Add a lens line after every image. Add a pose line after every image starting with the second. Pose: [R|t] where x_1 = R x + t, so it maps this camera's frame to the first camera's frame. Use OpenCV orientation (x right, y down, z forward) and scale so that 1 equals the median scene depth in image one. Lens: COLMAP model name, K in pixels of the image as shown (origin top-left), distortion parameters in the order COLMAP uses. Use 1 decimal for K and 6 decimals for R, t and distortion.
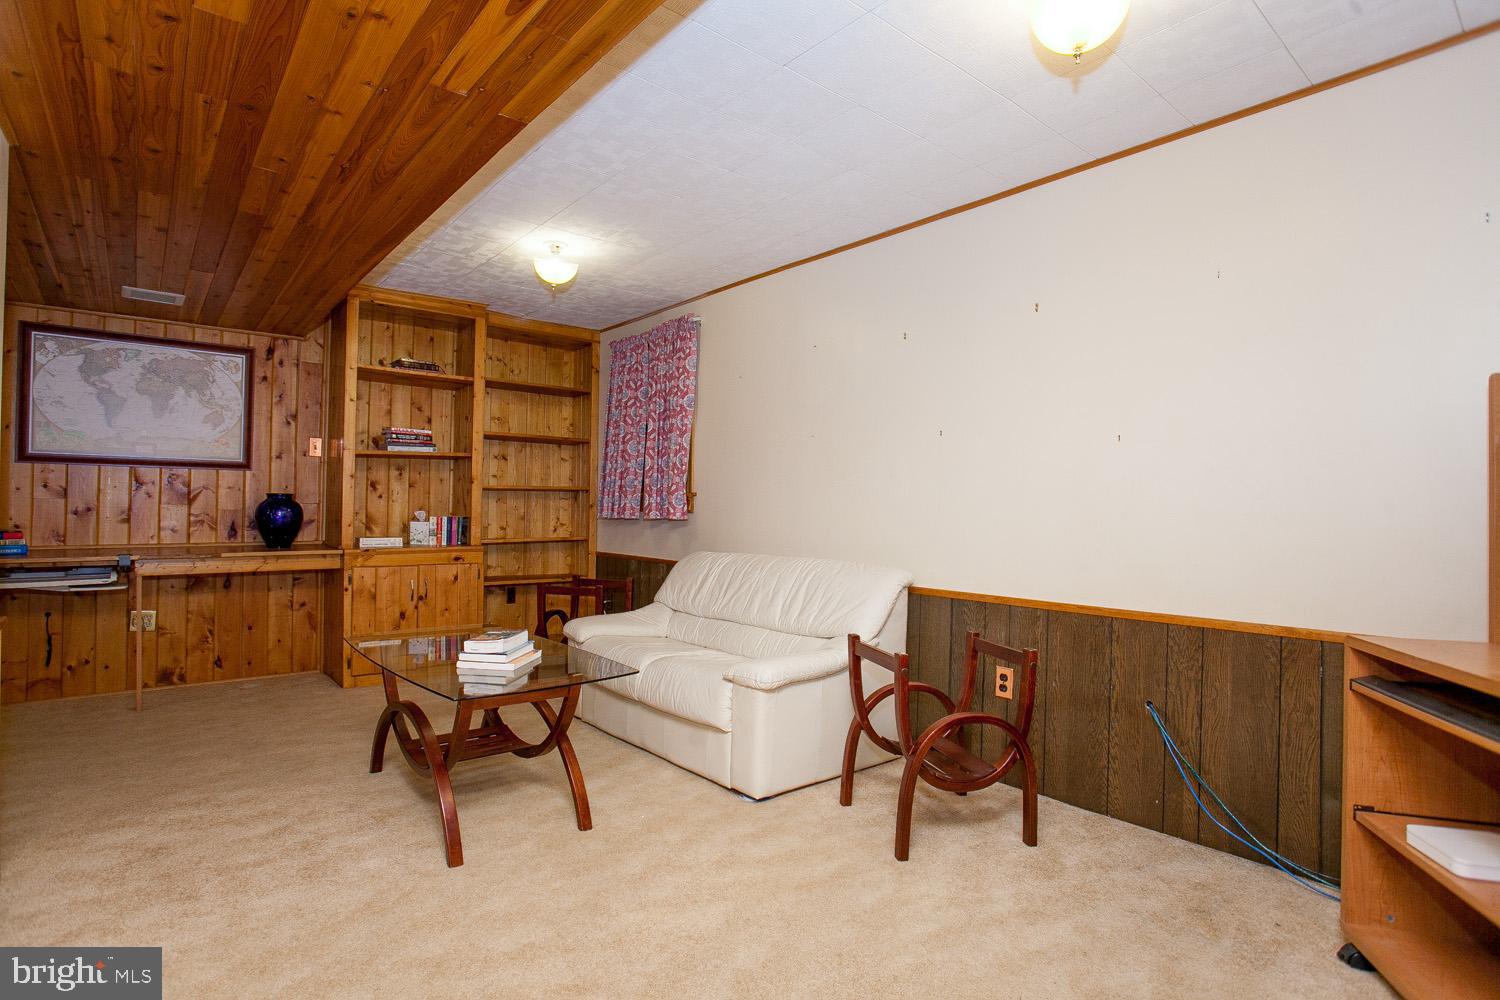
lens RADIAL K [[743.2, 0, 734.0], [0, 743.2, 498.5], [0, 0, 1]] dist [-0.076842, 0.033983]
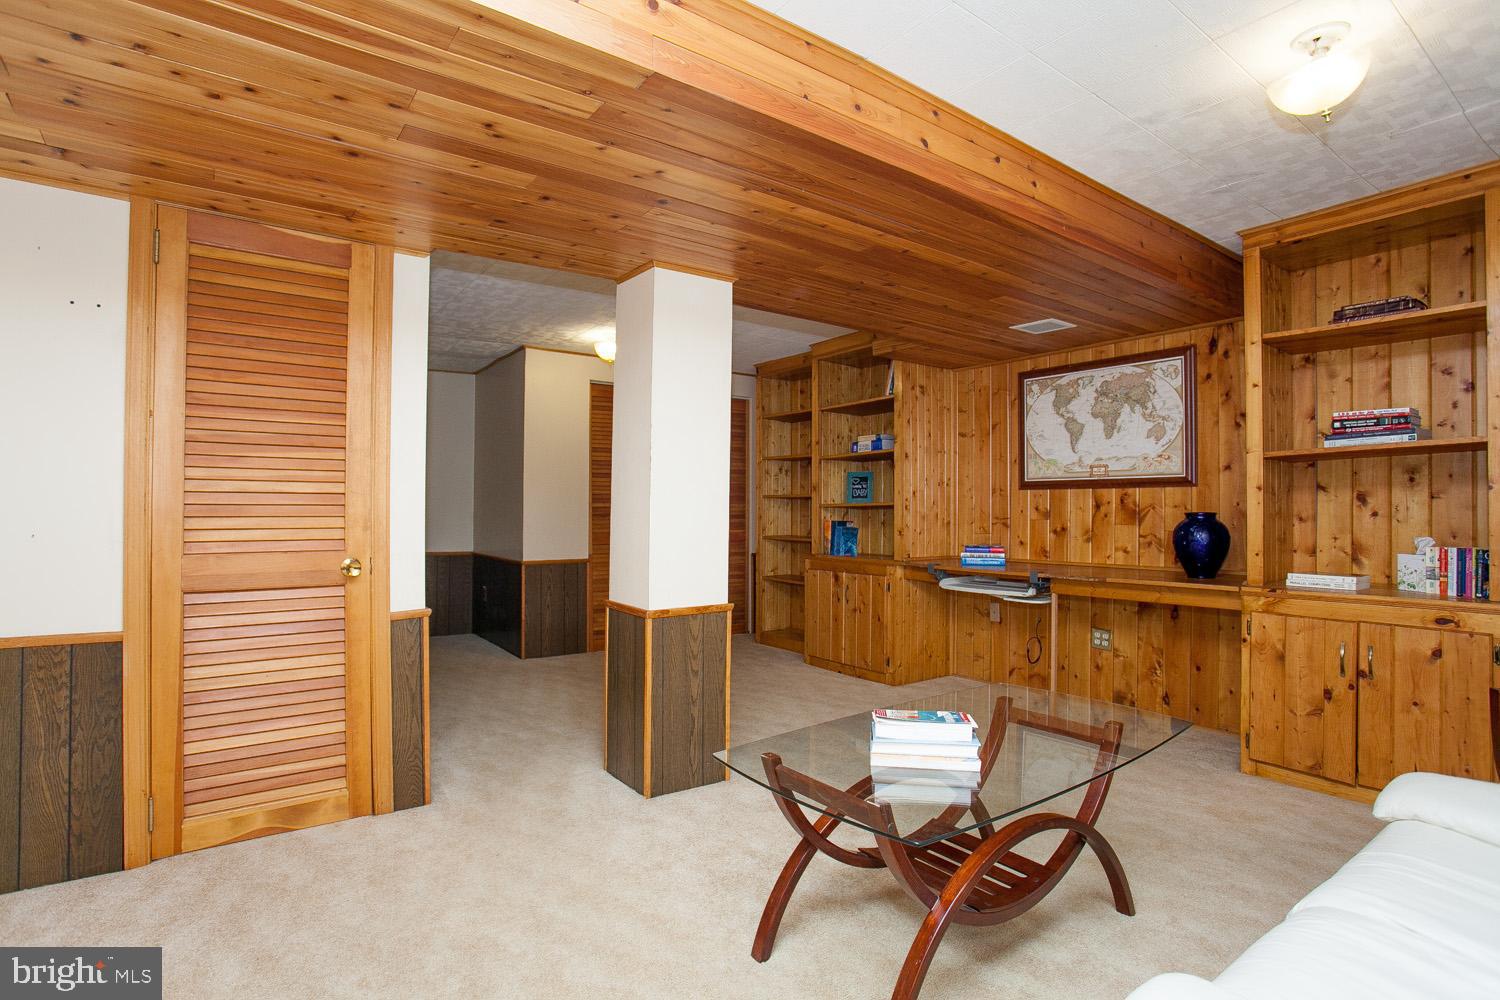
lens RADIAL K [[743.2, 0, 734.0], [0, 743.2, 498.5], [0, 0, 1]] dist [-0.076842, 0.033983]
pose [[-0.054603, -0.028125, -0.998112, 0.233798], [0.008088, 0.999558, -0.028608, -0.003523], [0.998475, -0.009635, -0.054352, 0.510072]]
